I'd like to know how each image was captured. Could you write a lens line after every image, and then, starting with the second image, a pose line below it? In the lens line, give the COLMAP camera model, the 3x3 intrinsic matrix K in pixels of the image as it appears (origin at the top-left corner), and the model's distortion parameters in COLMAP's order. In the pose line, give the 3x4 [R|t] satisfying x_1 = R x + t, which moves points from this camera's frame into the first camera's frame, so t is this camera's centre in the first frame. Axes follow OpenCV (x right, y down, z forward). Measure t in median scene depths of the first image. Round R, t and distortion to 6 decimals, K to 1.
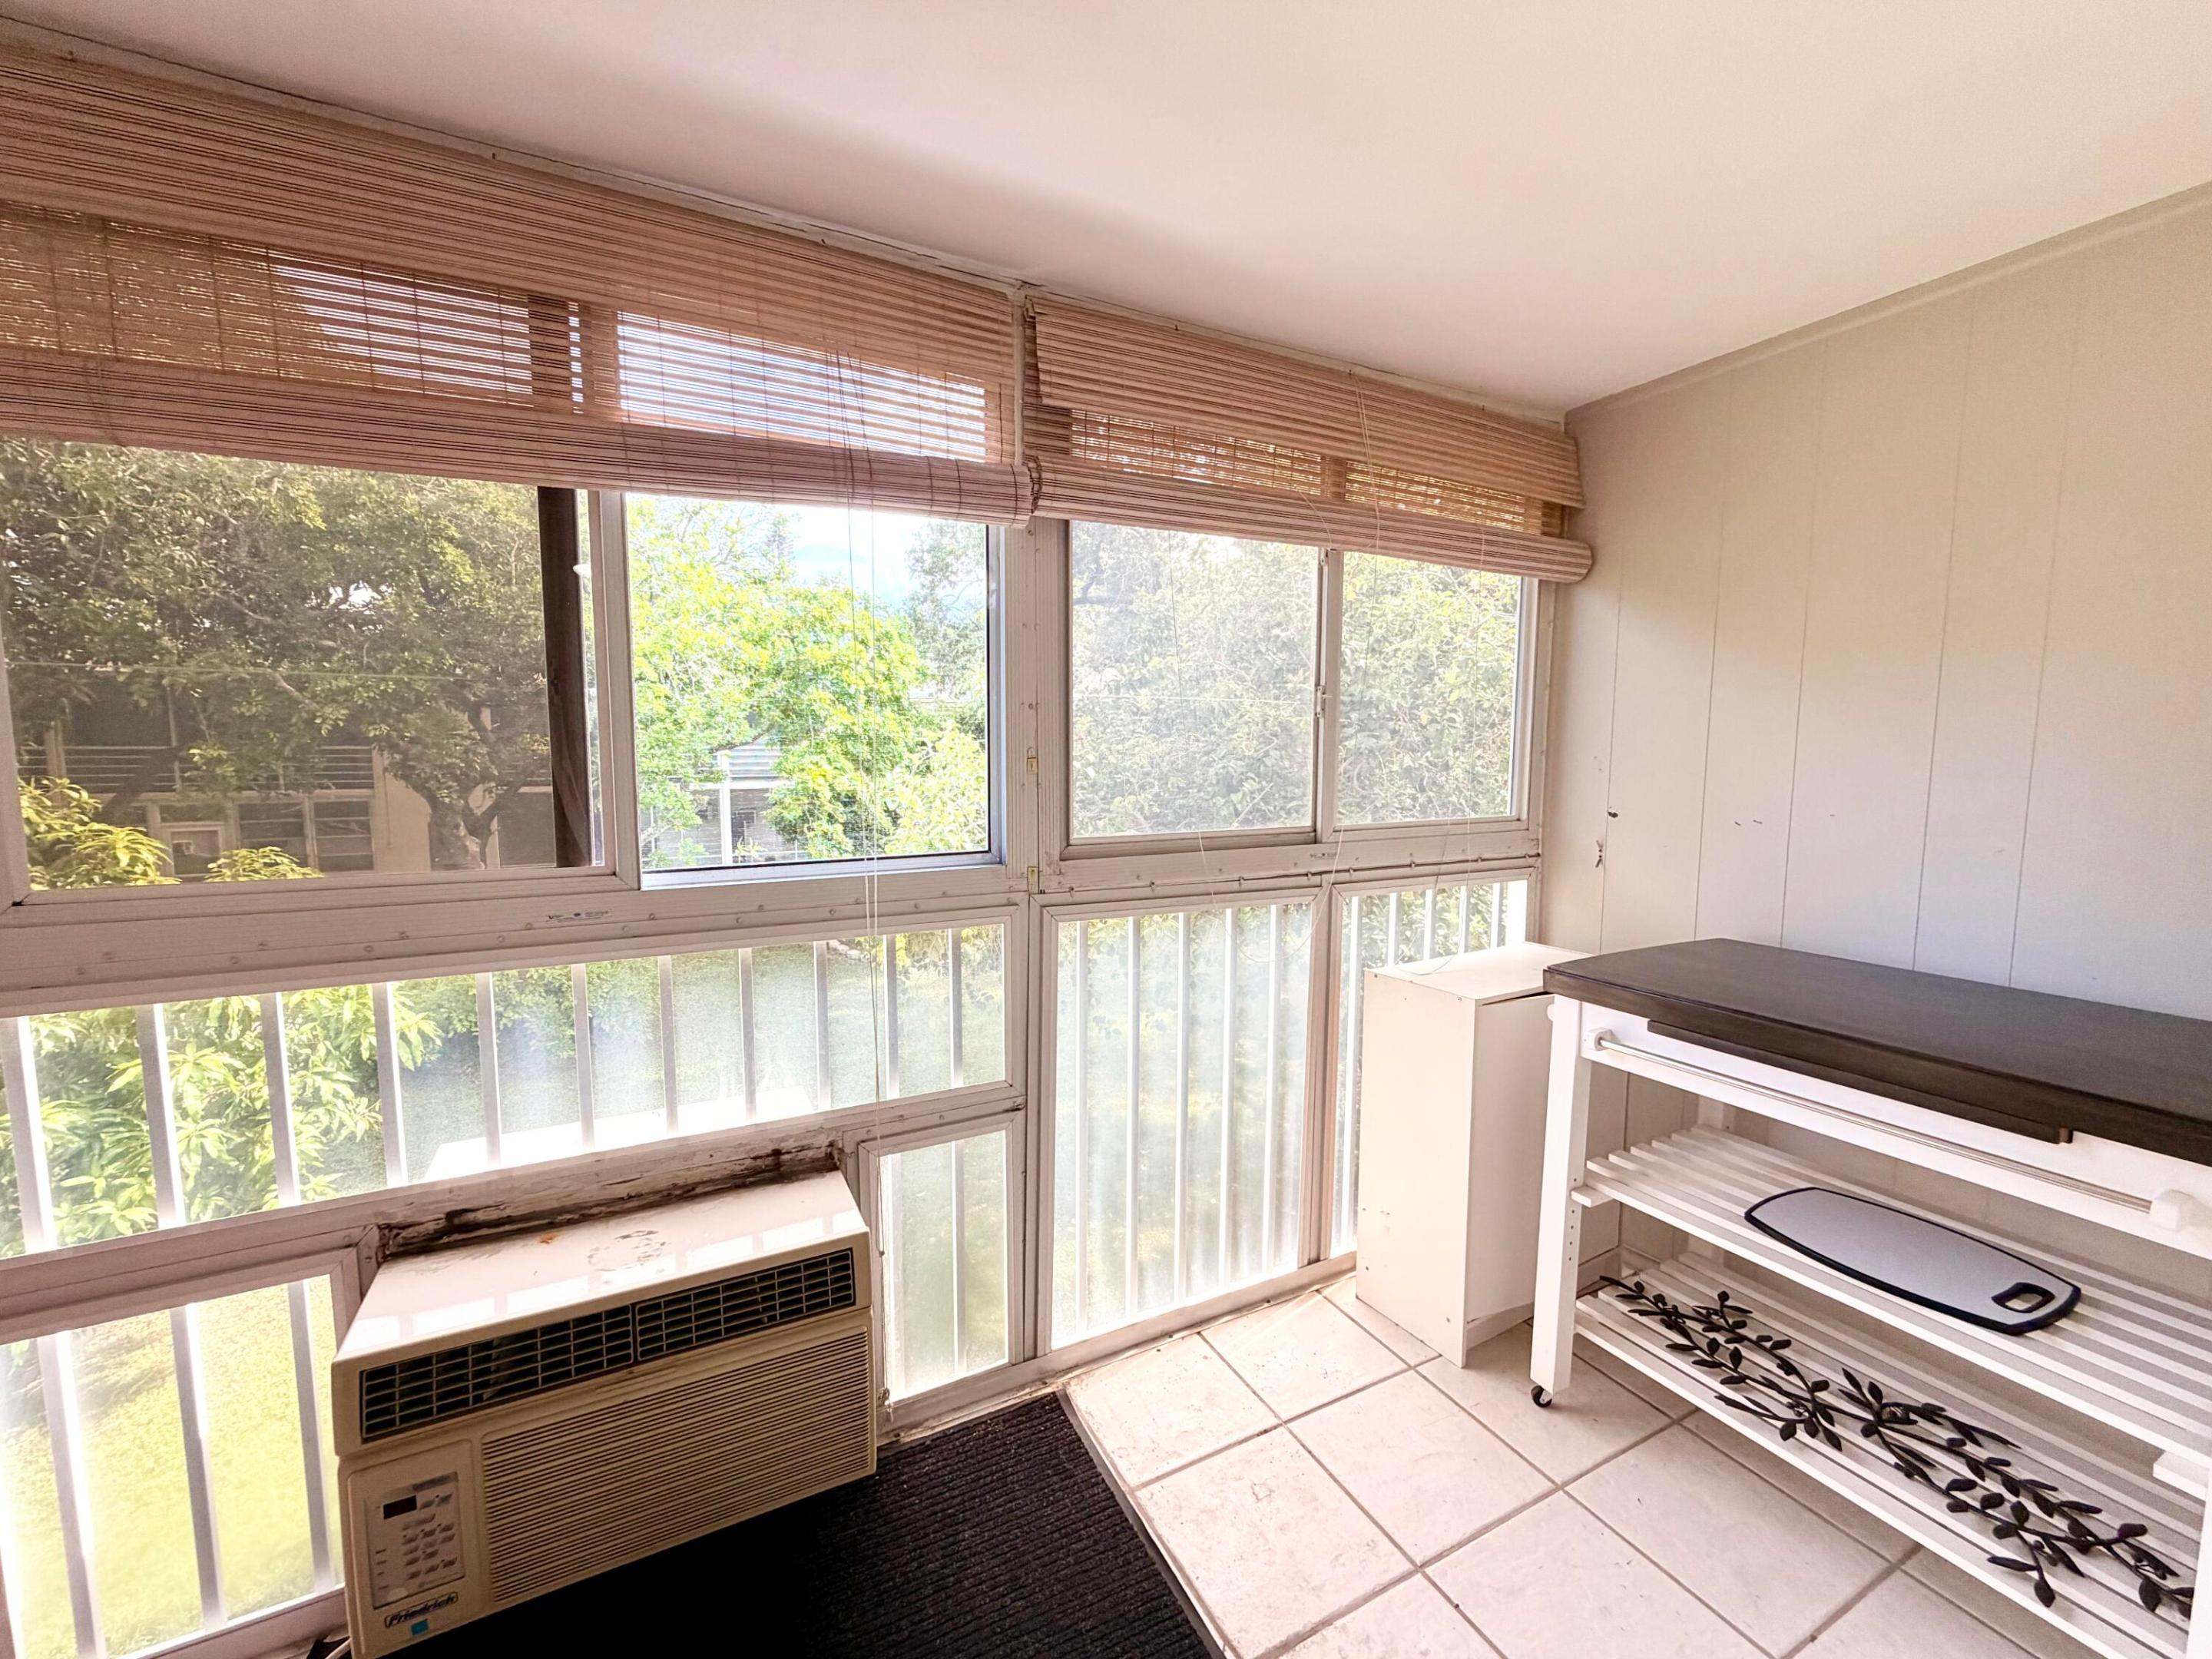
lens RADIAL K [[887.5, 0, 1097.6], [0, 887.5, 831.8], [0, 0, 1]] dist [0.000884, 0.000424]
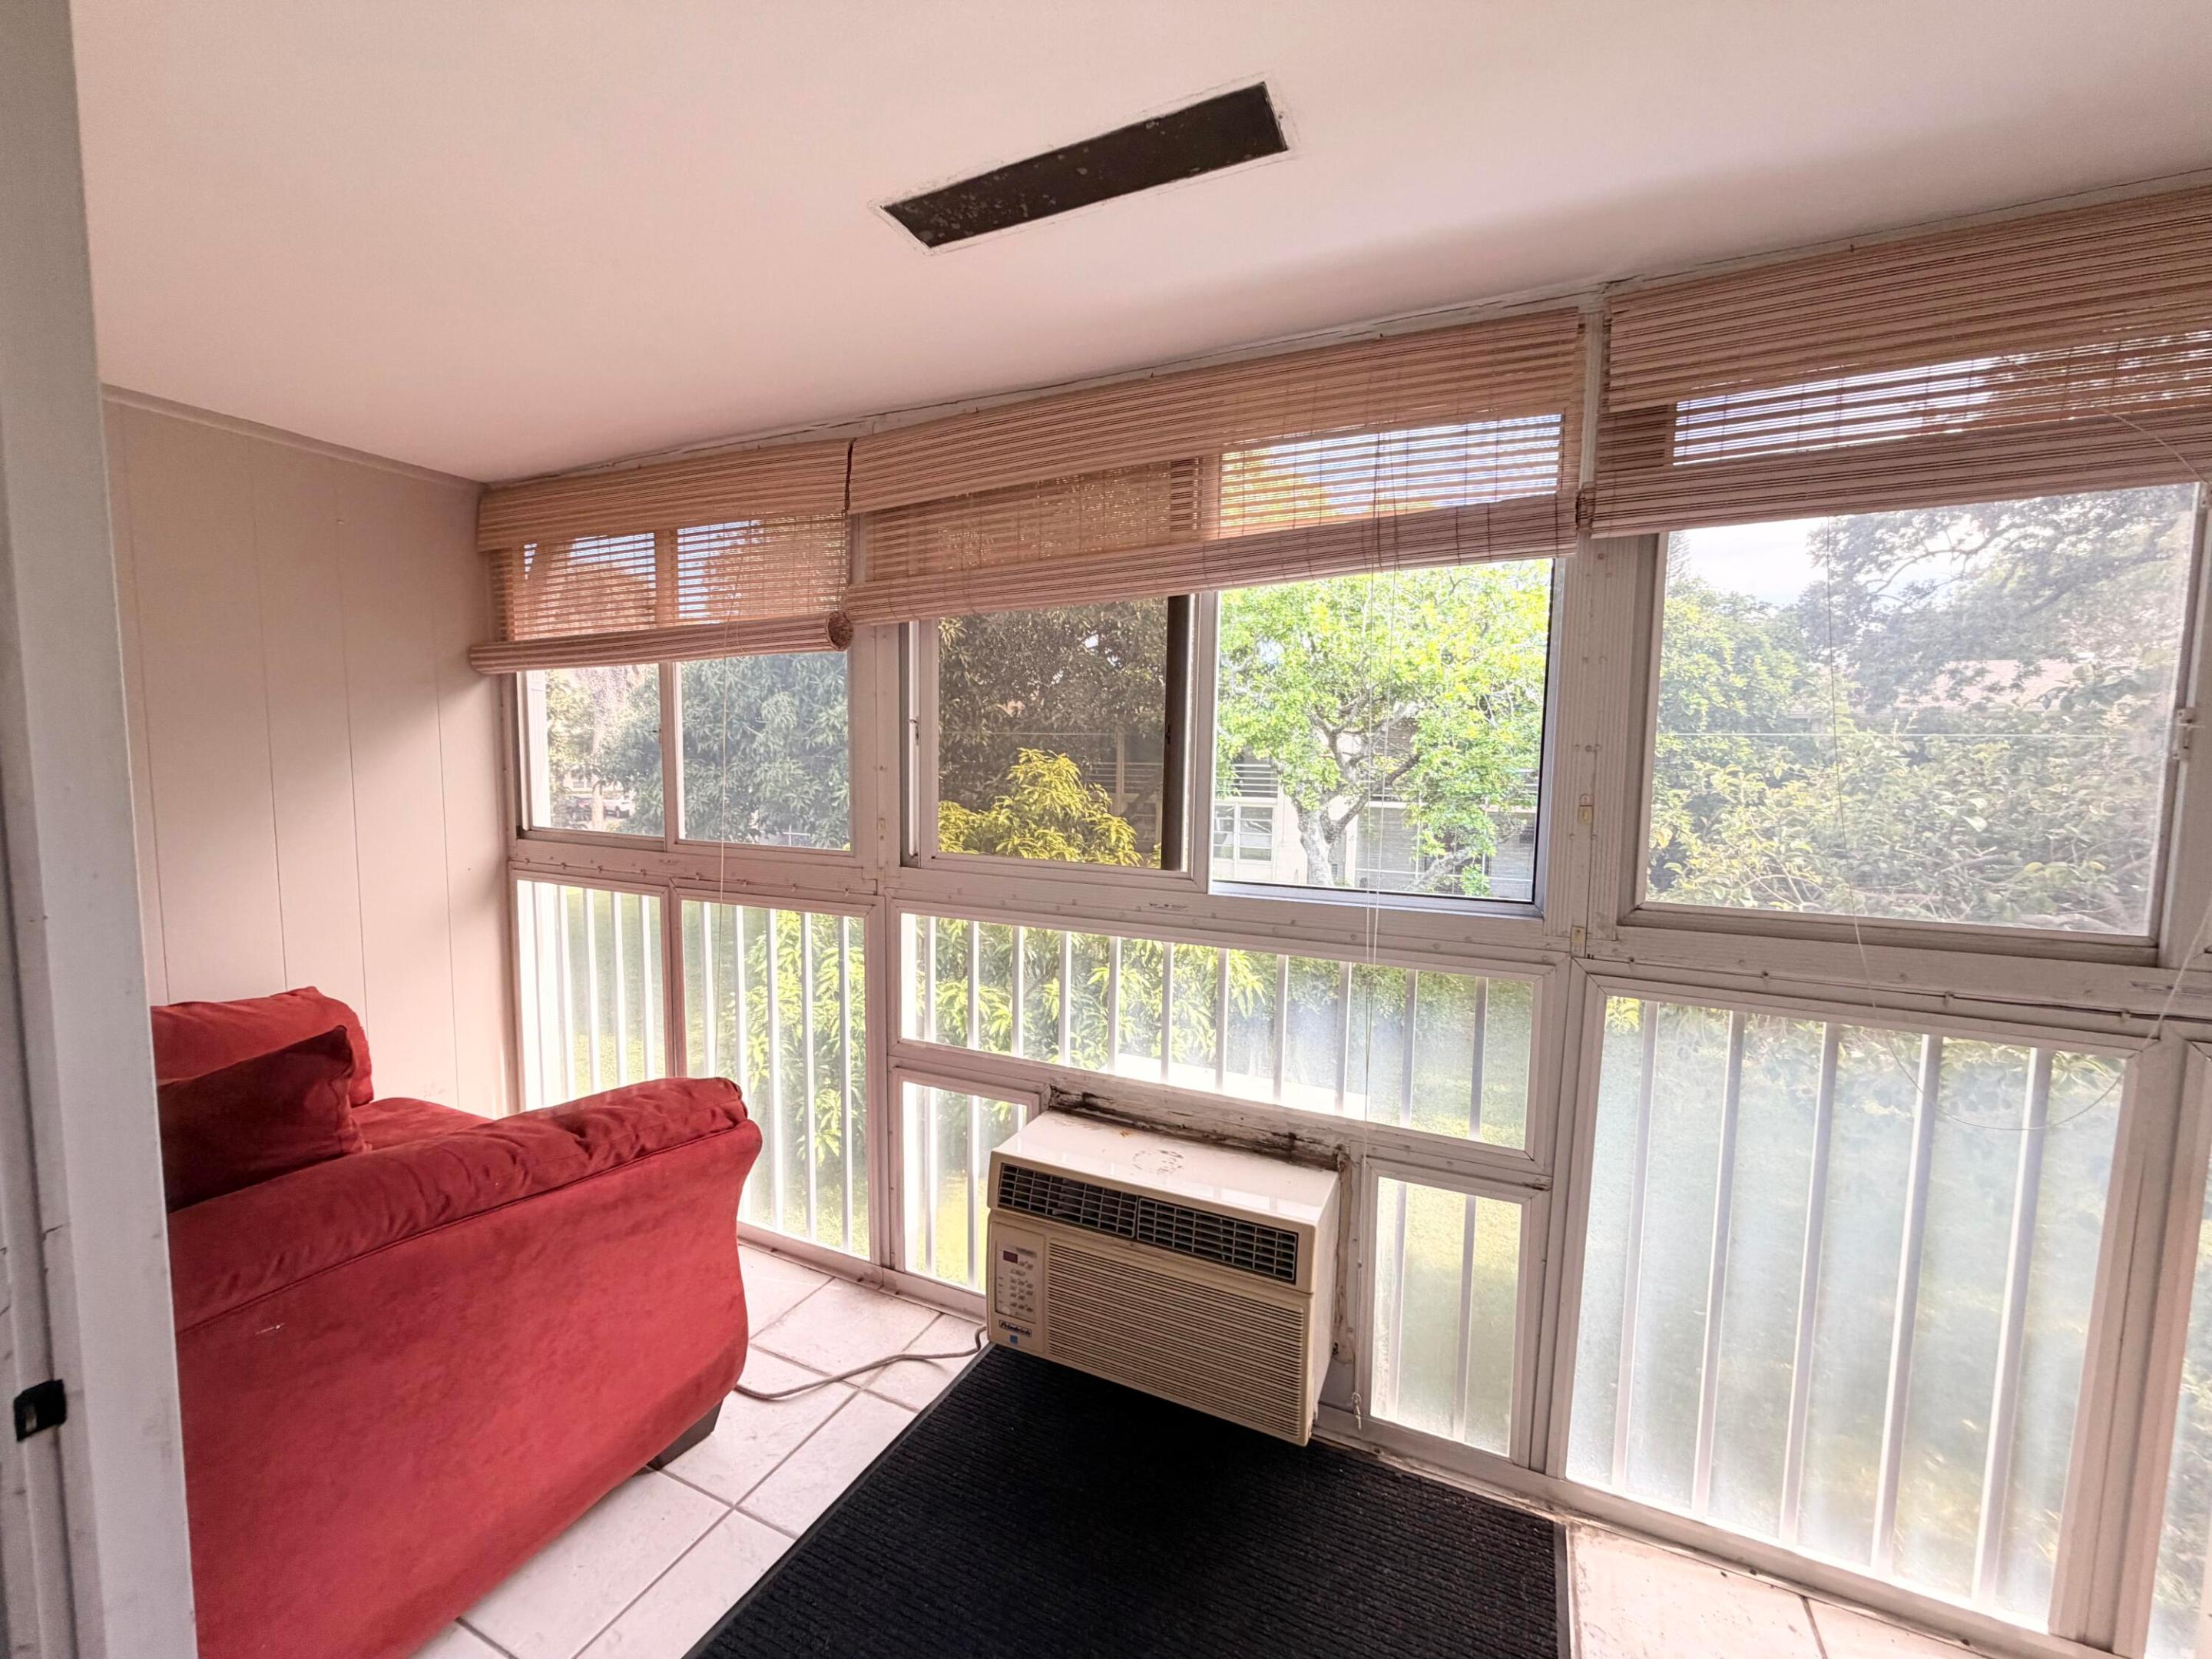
lens RADIAL K [[887.5, 0, 1096.5], [0, 887.5, 830.8], [0, 0, 1]] dist [0.000884, 0.000424]
pose [[0.614834, 0.072456, -0.785321, 0.341373], [-0.092139, 0.995551, 0.019716, -0.031280], [0.783256, 0.060237, 0.618774, 0.060576]]
